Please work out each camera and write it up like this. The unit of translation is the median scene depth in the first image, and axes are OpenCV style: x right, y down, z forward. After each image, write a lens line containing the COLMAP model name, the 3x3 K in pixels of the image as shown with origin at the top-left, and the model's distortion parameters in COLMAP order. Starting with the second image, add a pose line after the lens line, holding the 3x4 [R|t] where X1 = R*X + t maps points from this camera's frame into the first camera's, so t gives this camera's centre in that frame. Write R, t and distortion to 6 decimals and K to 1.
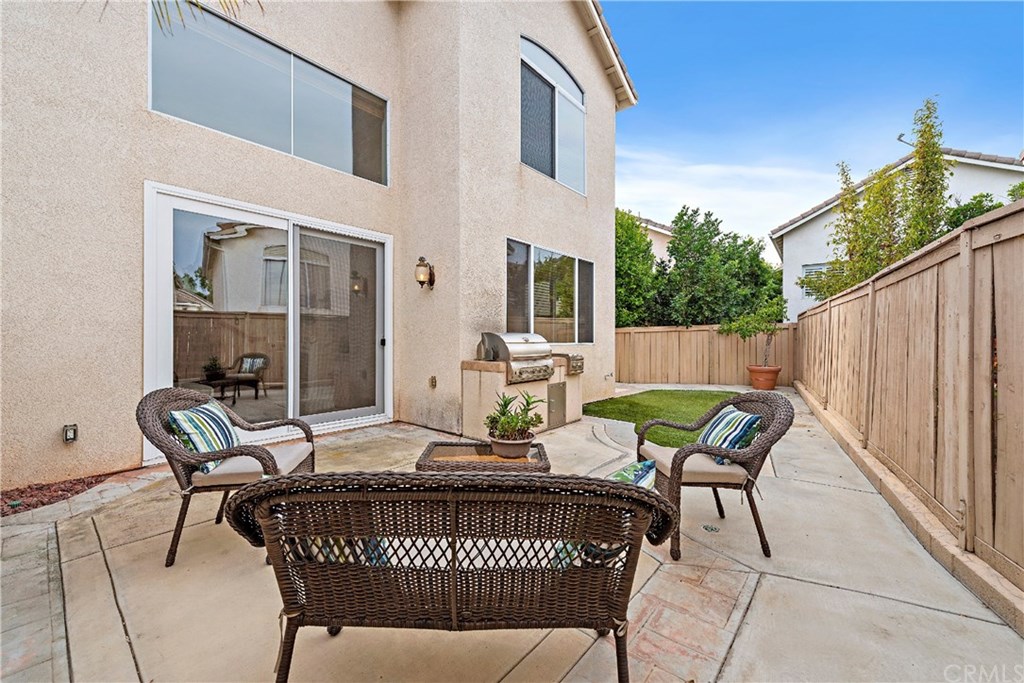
lens RADIAL K [[401.9, 0, 514.0], [0, 401.9, 337.8], [0, 0, 1]] dist [0.001376, -0.000194]
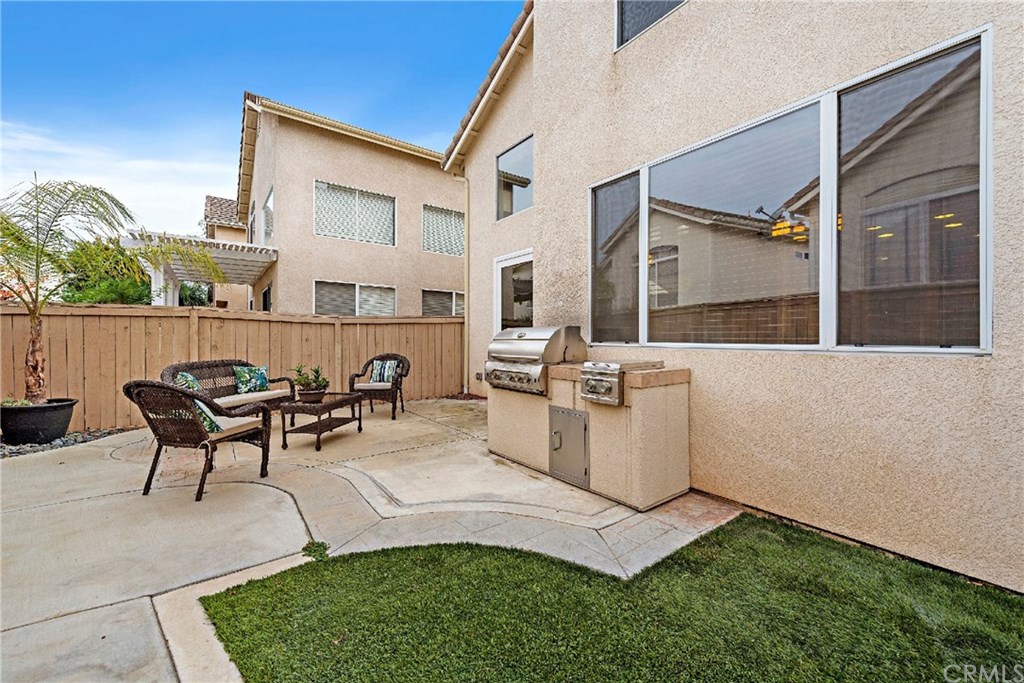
lens RADIAL K [[401.9, 0, 514.0], [0, 401.9, 337.8], [0, 0, 1]] dist [0.001376, -0.000194]
pose [[-0.220488, 0.002401, -0.975387, 0.886129], [-0.001073, 0.999996, 0.002704, 0.008508], [0.975389, 0.001642, -0.220485, 1.326882]]
